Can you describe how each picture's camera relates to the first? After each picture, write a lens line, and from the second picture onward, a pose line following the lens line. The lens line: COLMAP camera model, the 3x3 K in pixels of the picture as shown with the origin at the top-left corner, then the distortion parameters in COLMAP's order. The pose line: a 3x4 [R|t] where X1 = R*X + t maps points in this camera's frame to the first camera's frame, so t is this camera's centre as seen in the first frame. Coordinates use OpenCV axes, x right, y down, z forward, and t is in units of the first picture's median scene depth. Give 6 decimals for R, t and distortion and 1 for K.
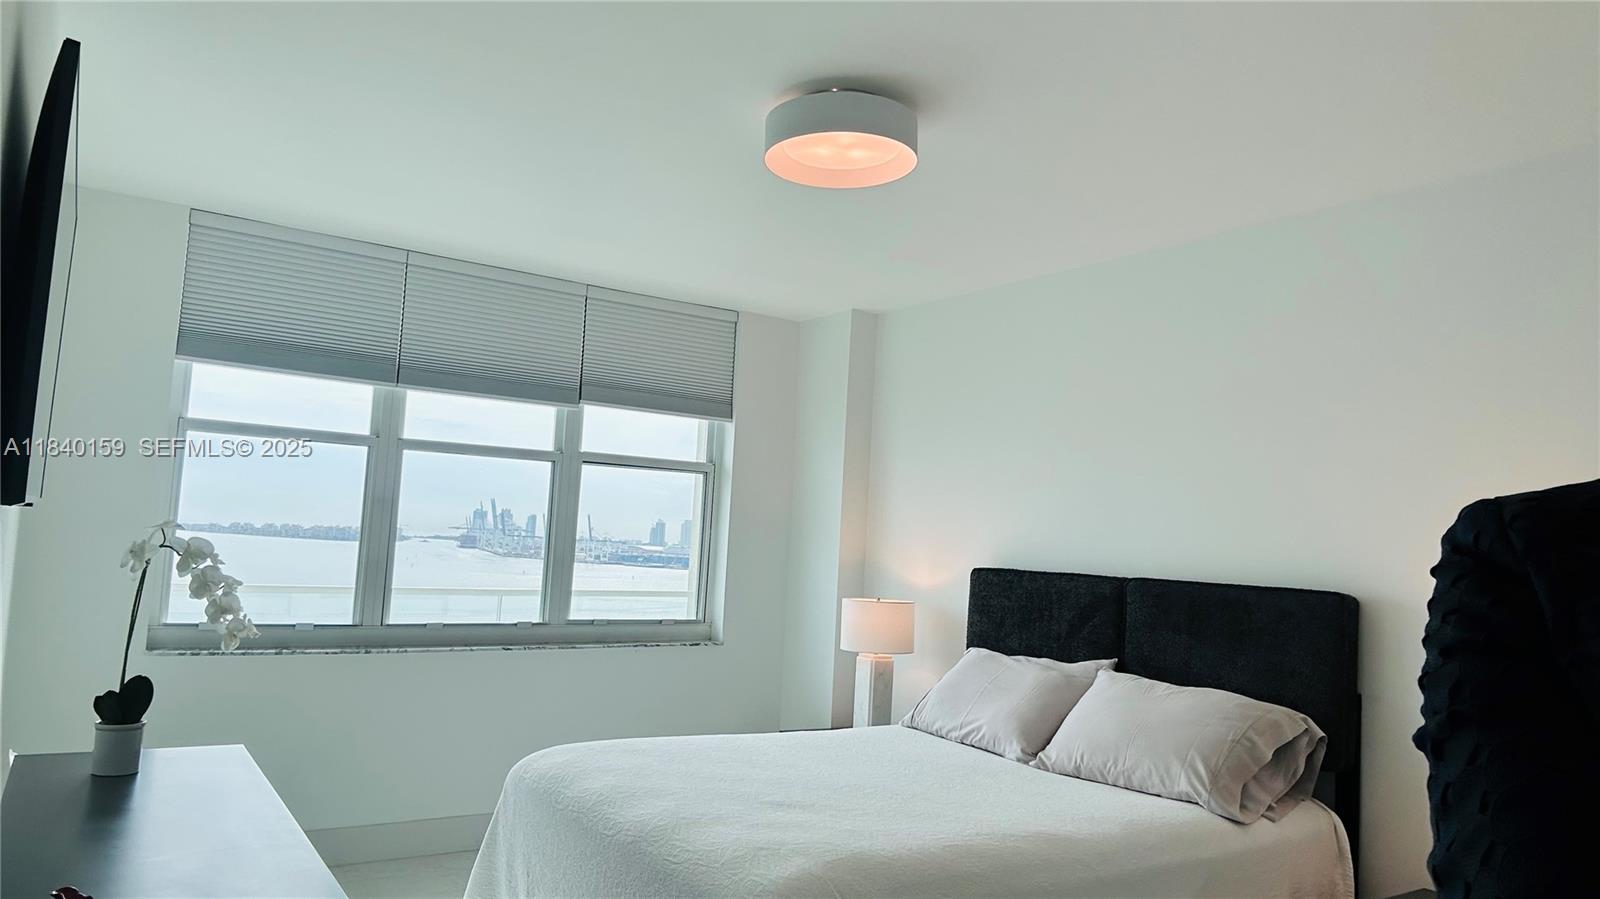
lens RADIAL K [[995.8, 0, 800.0], [0, 995.8, 449.5], [0, 0, 1]] dist [-0.003337, -0.001105]
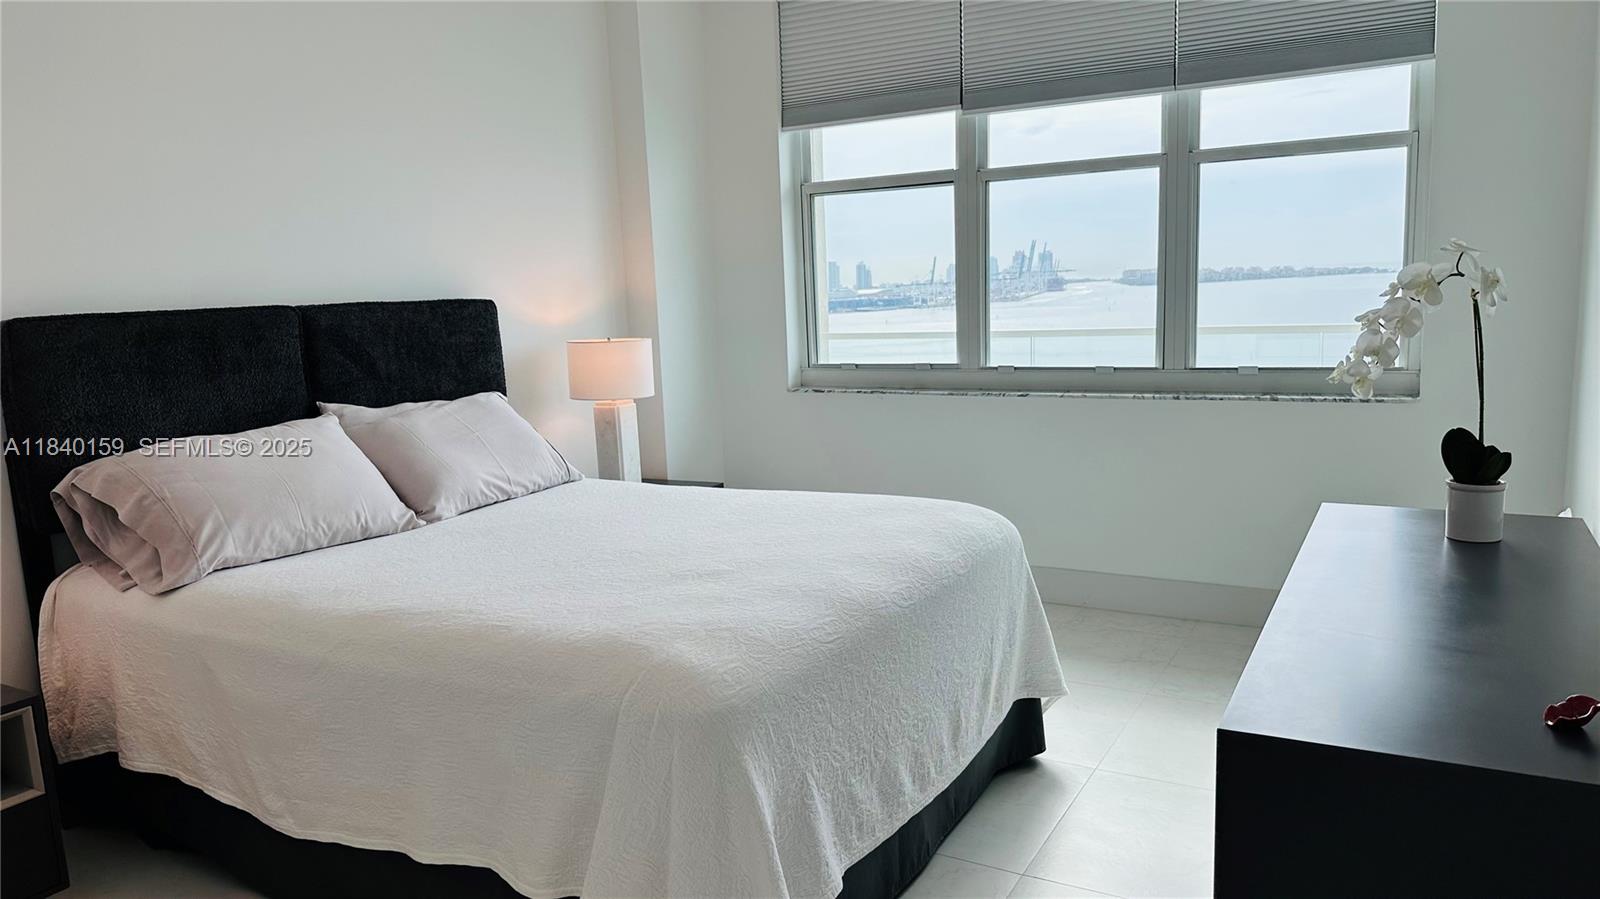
lens RADIAL K [[1179.9, 0, 800.0], [0, 1179.9, 449.5], [0, 0, 1]] dist [0.004446, 0.000575]
pose [[0.457965, 0.071537, -0.886087, 0.468854], [0.144926, 0.977414, 0.153814, 0.046003], [0.877077, -0.198858, 0.437253, 0.293264]]
